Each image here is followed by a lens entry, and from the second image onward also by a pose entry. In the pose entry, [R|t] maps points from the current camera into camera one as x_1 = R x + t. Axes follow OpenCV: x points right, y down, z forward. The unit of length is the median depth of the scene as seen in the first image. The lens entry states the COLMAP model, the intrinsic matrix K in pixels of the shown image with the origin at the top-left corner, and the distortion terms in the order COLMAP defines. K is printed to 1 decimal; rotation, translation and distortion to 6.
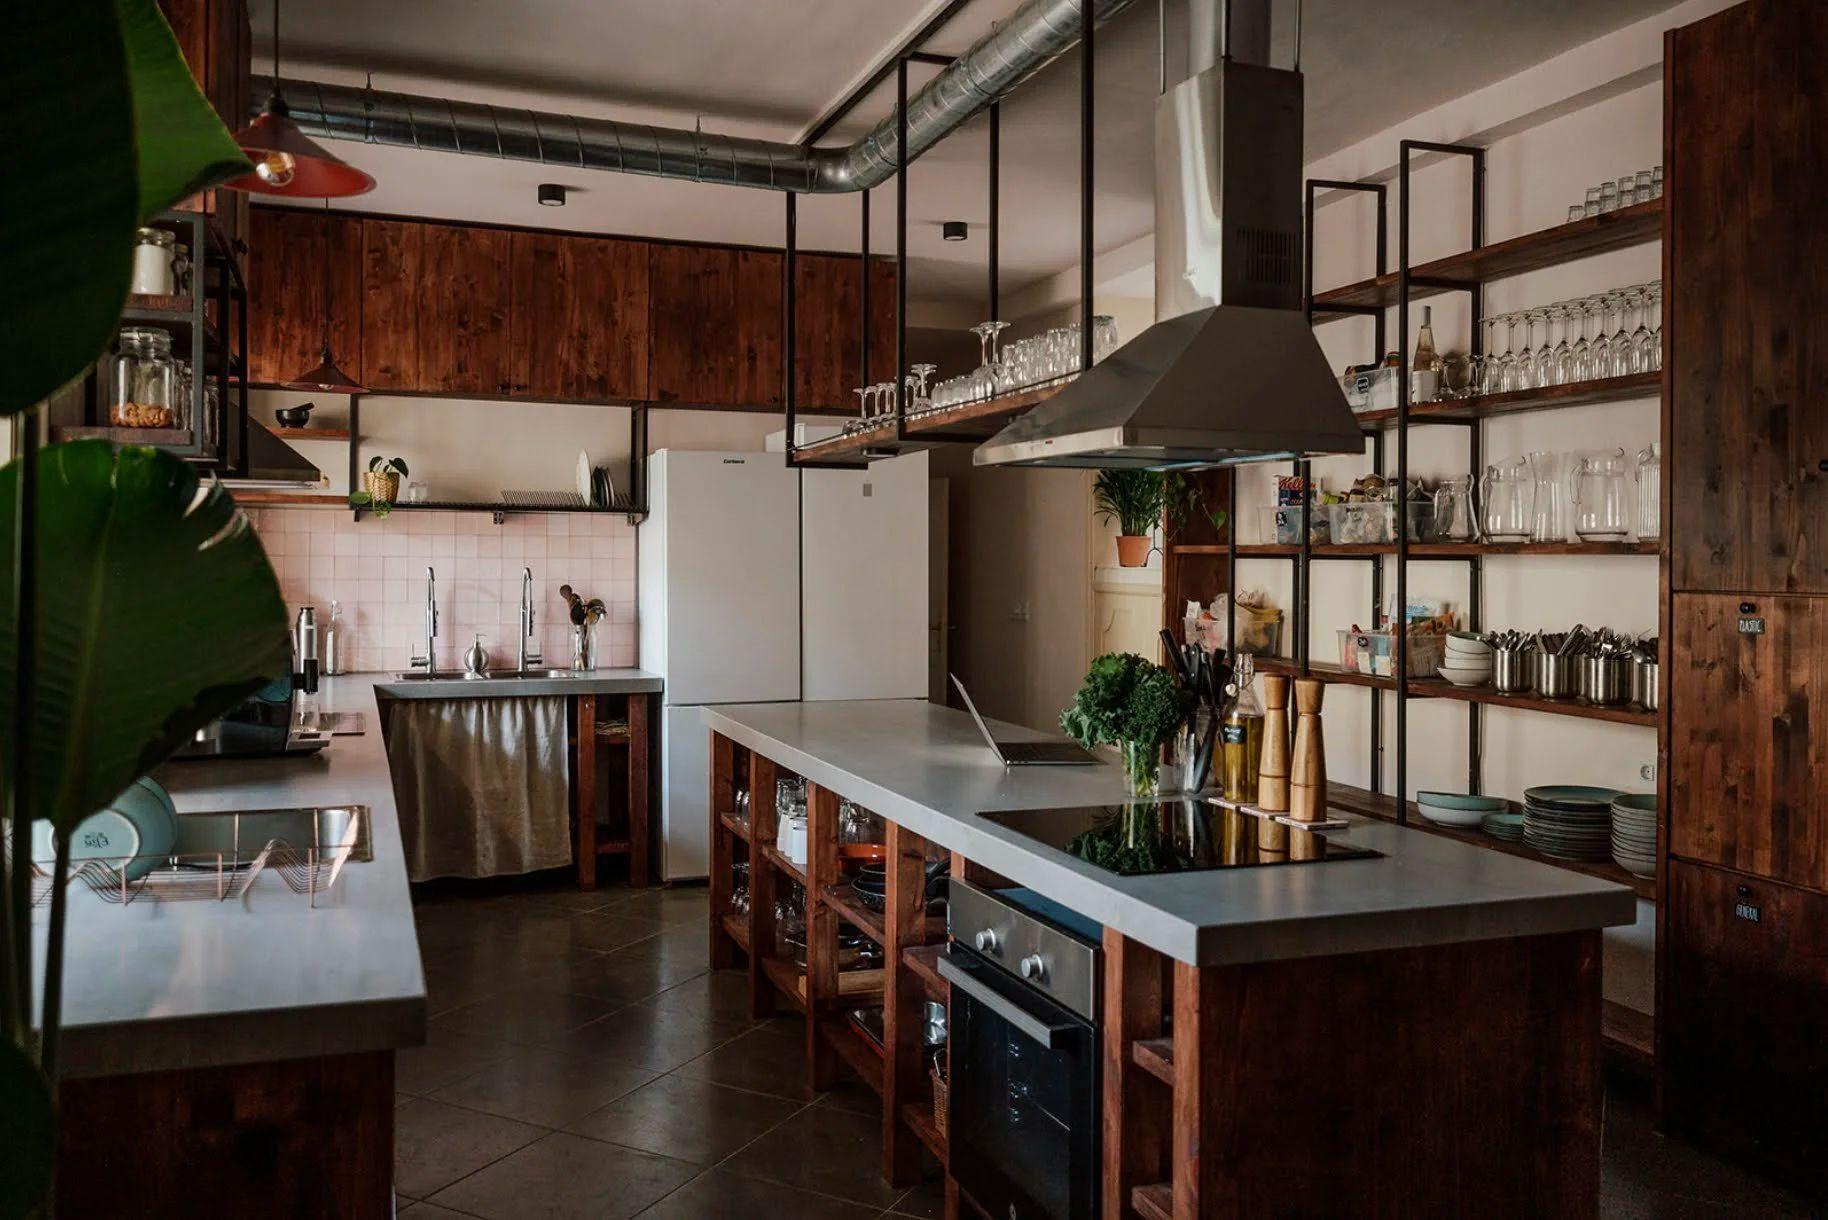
lens RADIAL K [[1480.5, 0, 914.0], [0, 1480.5, 610.0], [0, 0, 1]] dist [-0.008150, -0.007279]
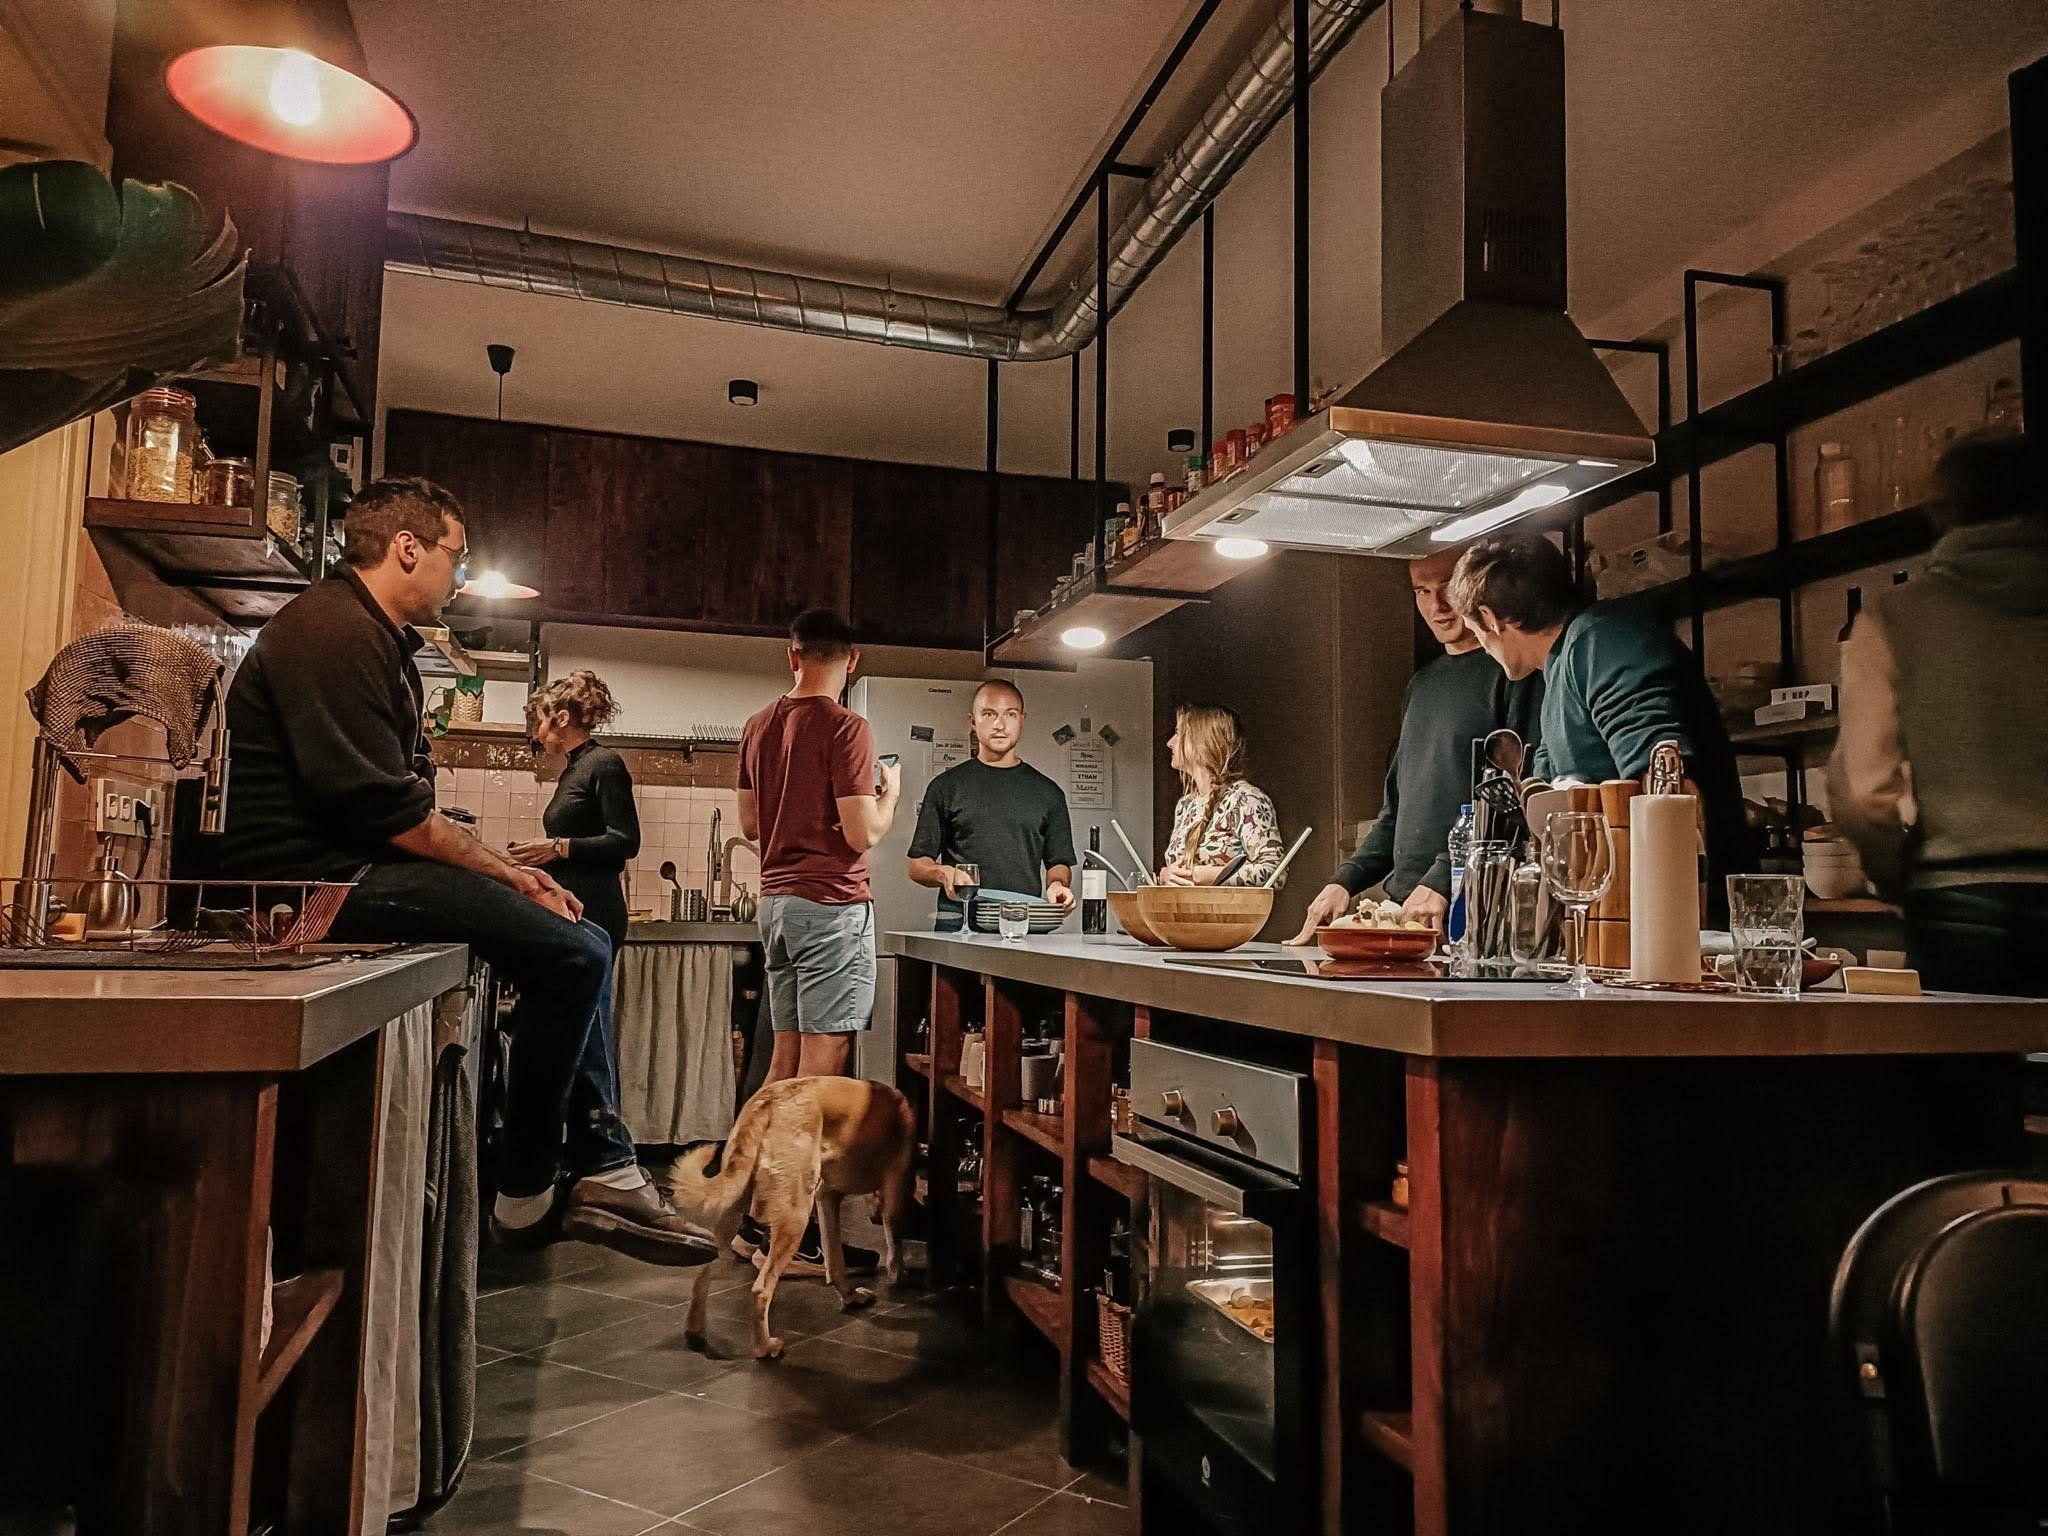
lens RADIAL K [[1558.0, 0, 1024.0], [0, 1558.0, 768.0], [0, 0, 1]] dist [0.002639, 0.006275]
pose [[0.996203, 0.000688, -0.087057, 0.022447], [-0.009463, 0.994900, -0.100422, 0.067591], [0.086544, 0.100864, 0.991129, 0.086469]]
